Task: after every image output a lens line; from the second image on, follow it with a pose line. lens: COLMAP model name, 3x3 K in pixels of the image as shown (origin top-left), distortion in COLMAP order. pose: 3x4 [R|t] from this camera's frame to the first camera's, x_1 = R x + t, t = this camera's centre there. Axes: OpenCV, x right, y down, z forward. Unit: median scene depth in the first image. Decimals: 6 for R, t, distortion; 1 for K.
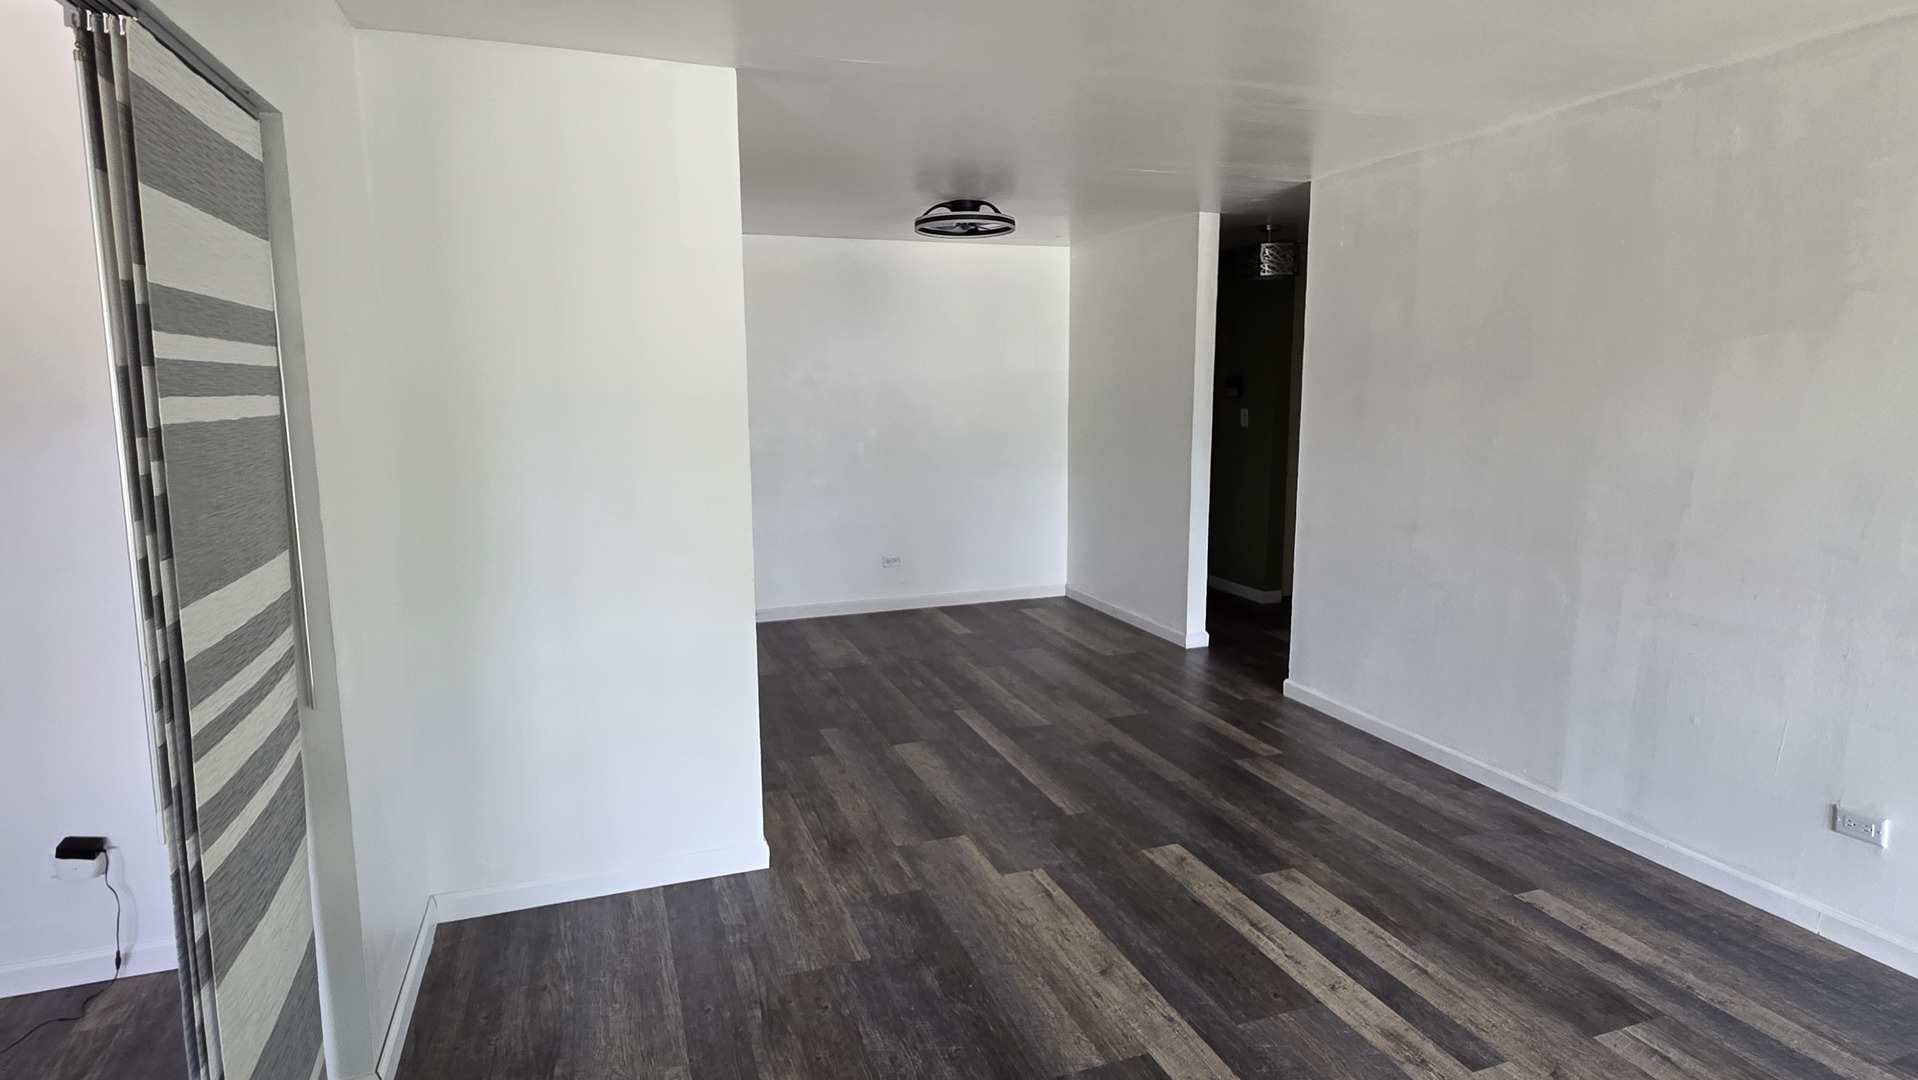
lens RADIAL K [[1010.3, 0, 949.9], [0, 1010.3, 526.3], [0, 0, 1]] dist [0.003174, -0.001794]
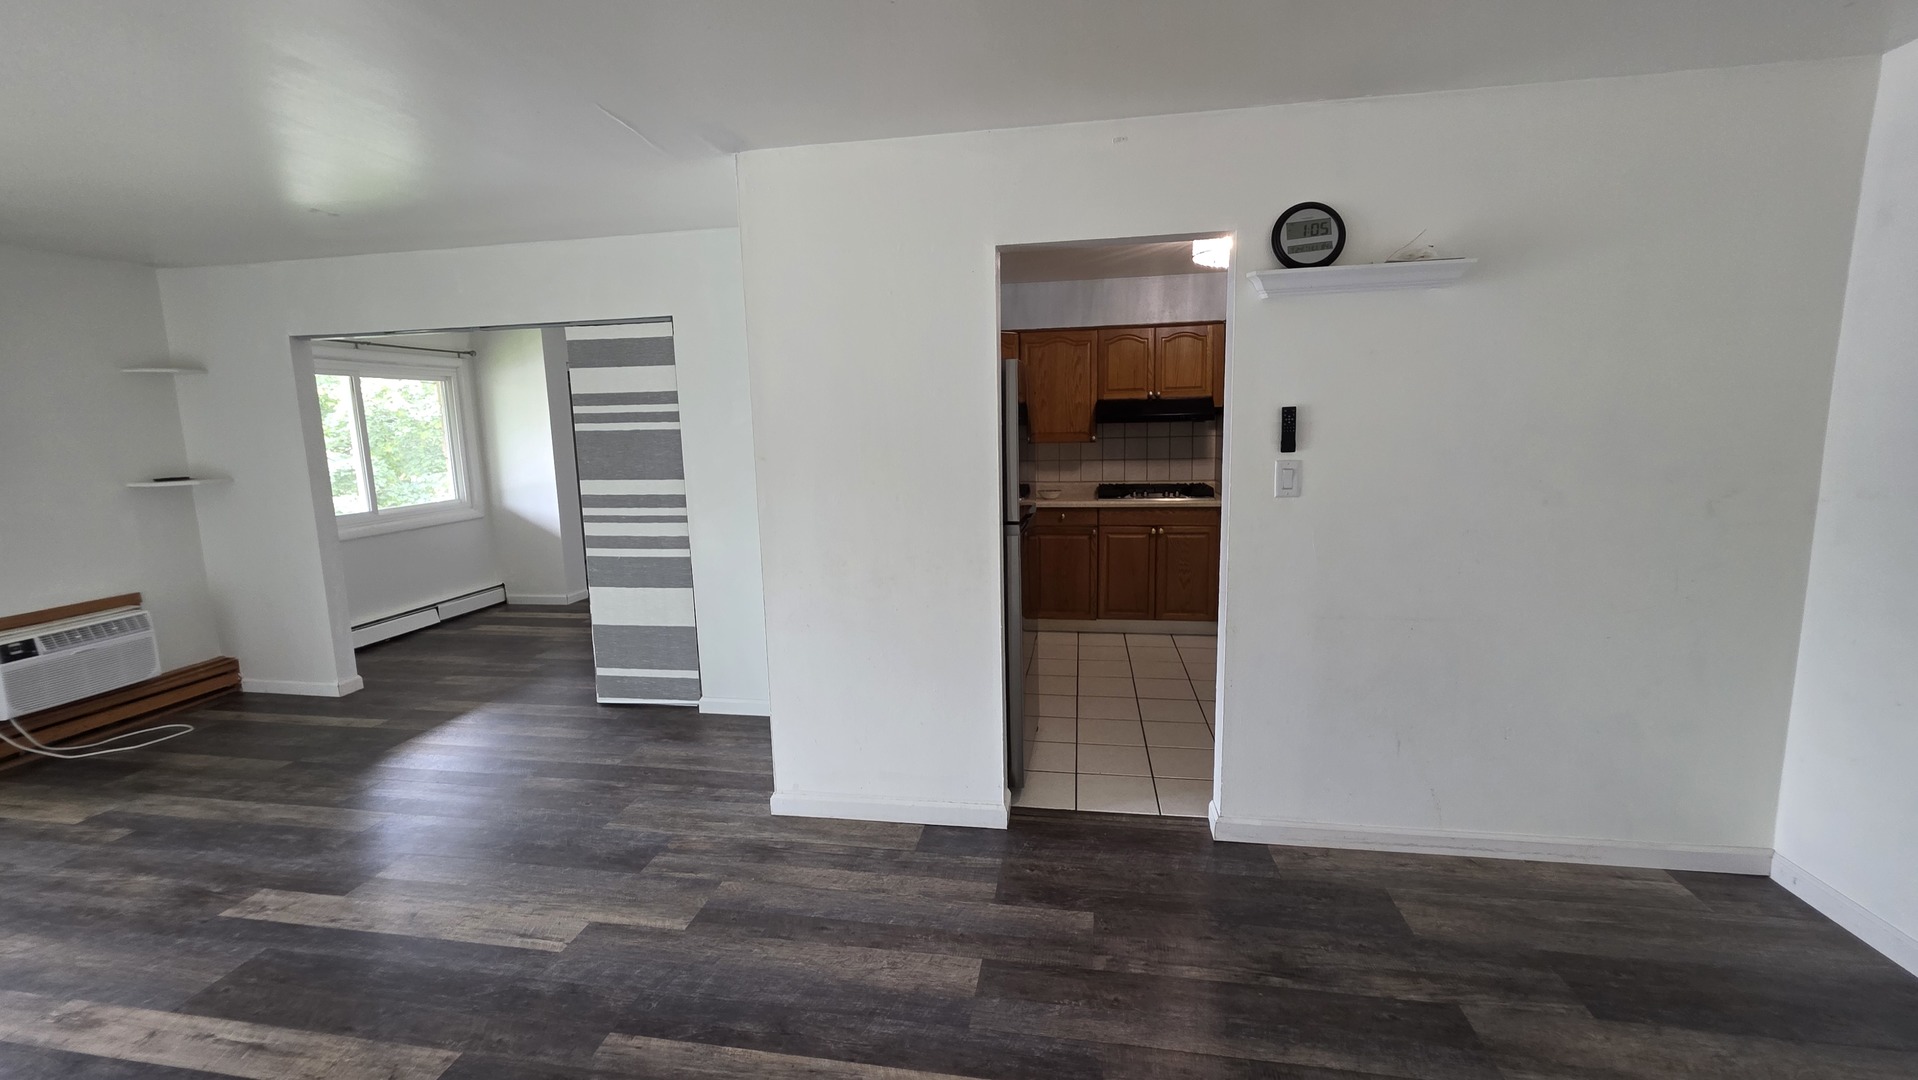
lens RADIAL K [[769.9, 0, 952.1], [0, 769.9, 531.3], [0, 0, 1]] dist [0.004582, -0.001940]
pose [[-0.491739, 0.143100, -0.858903, 0.466924], [-0.098616, 0.970904, 0.218220, -0.218815], [0.865140, 0.192009, -0.463320, 1.578962]]
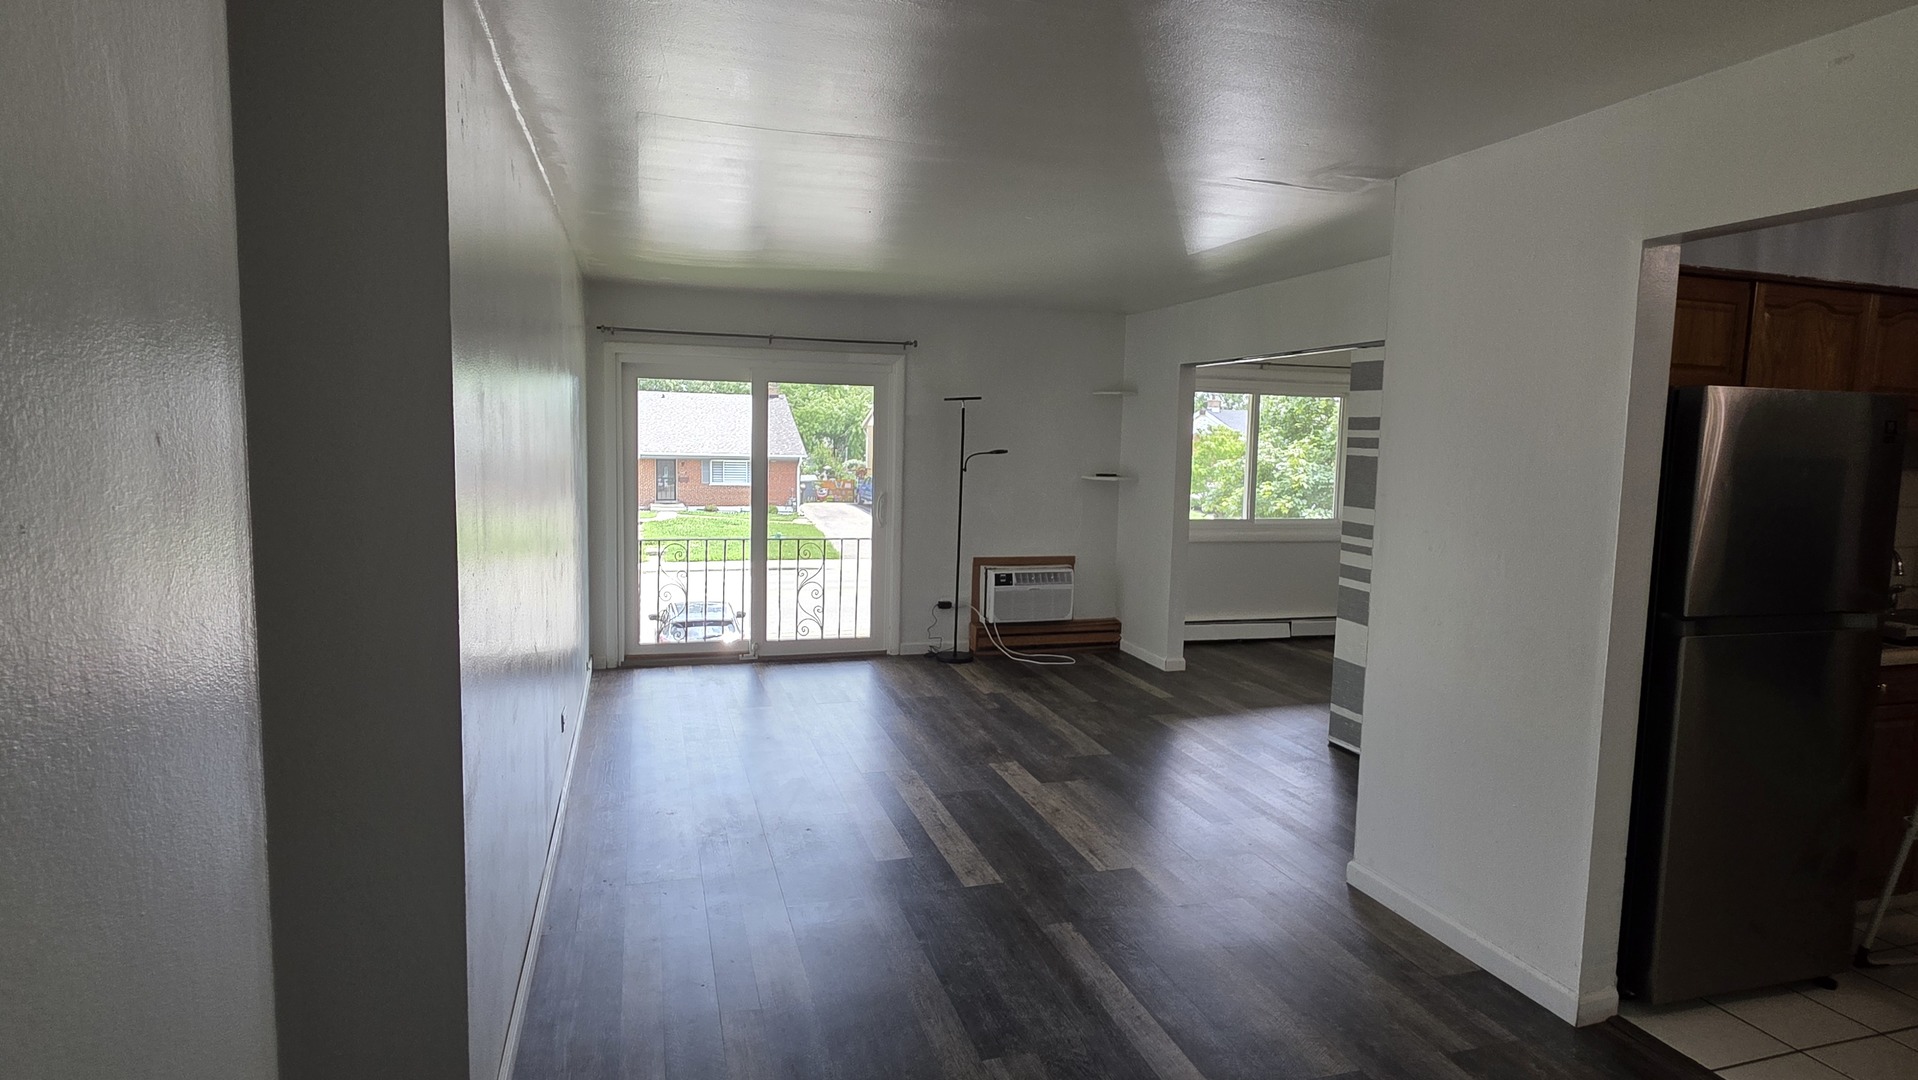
lens RADIAL K [[1010.3, 0, 952.0], [0, 1010.3, 531.8], [0, 0, 1]] dist [0.003174, -0.001794]
pose [[-0.998769, -0.021528, 0.044696, 0.214375], [-0.010275, 0.971170, 0.238165, -0.298641], [-0.048535, 0.237413, -0.970196, 2.040658]]
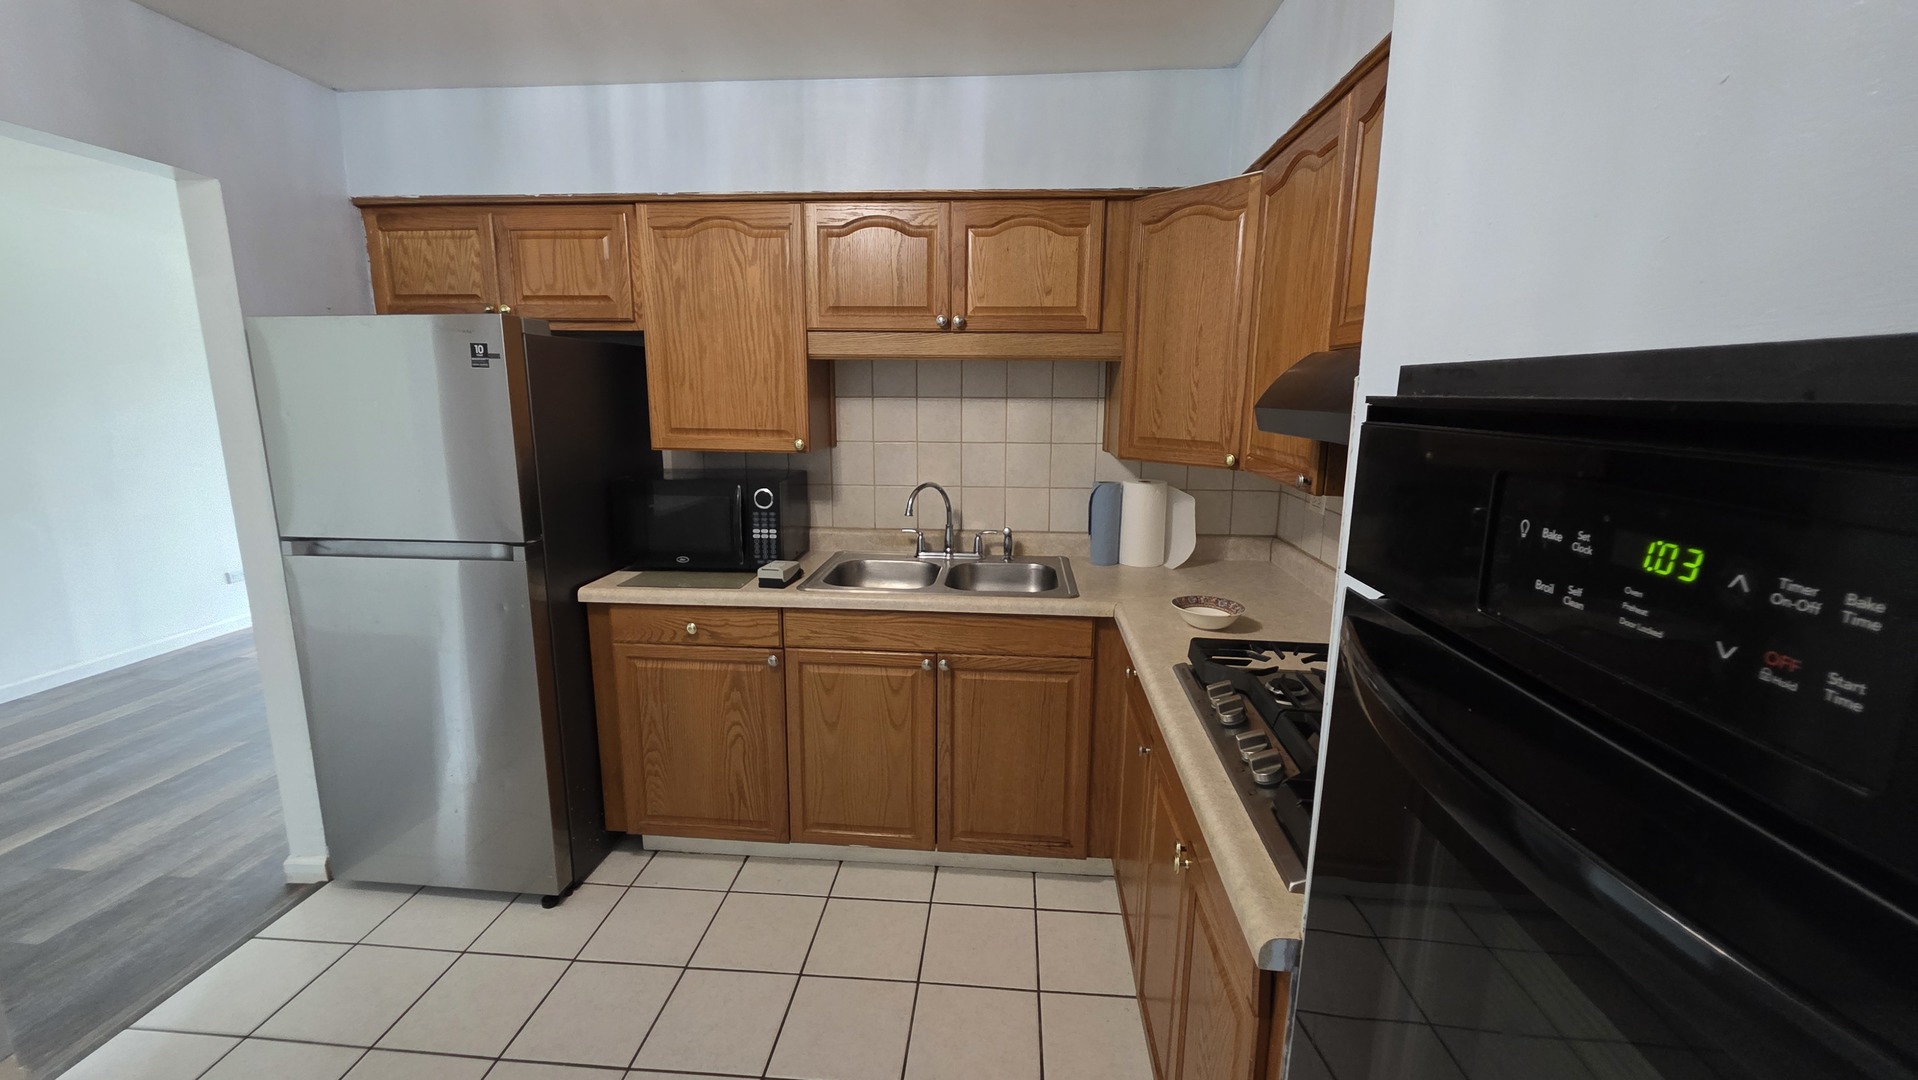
lens RADIAL K [[769.9, 0, 952.8], [0, 769.9, 531.6], [0, 0, 1]] dist [0.004582, -0.001940]
pose [[-0.907874, -0.072169, 0.412985, -1.168889], [0.063857, 0.949774, 0.306352, -0.214989], [-0.414352, 0.304501, -0.857667, 1.562347]]
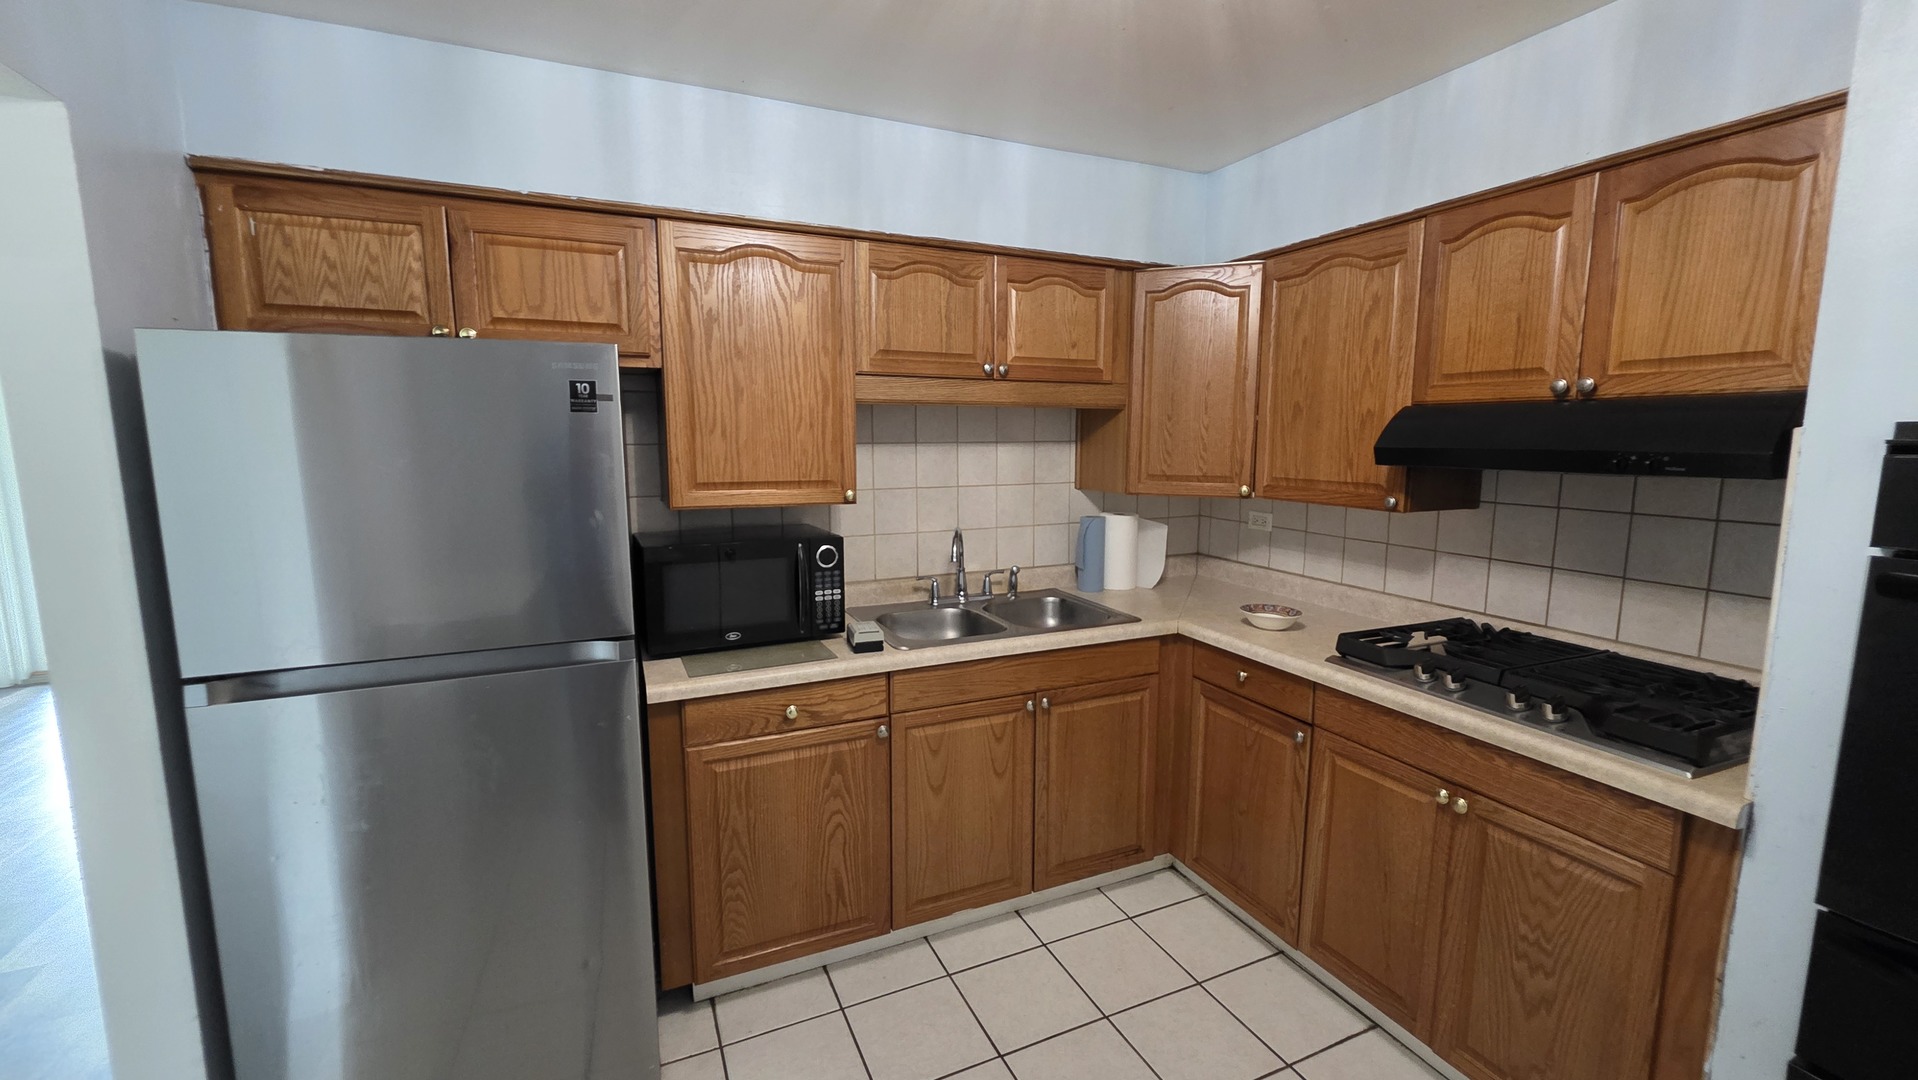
lens RADIAL K [[769.9, 0, 955.8], [0, 769.9, 529.9], [0, 0, 1]] dist [0.004582, -0.001940]
pose [[-0.997491, 0.018582, -0.068314, -0.747148], [-0.000534, 0.962939, 0.269718, -0.233187], [0.070794, 0.269077, -0.960513, 1.640496]]
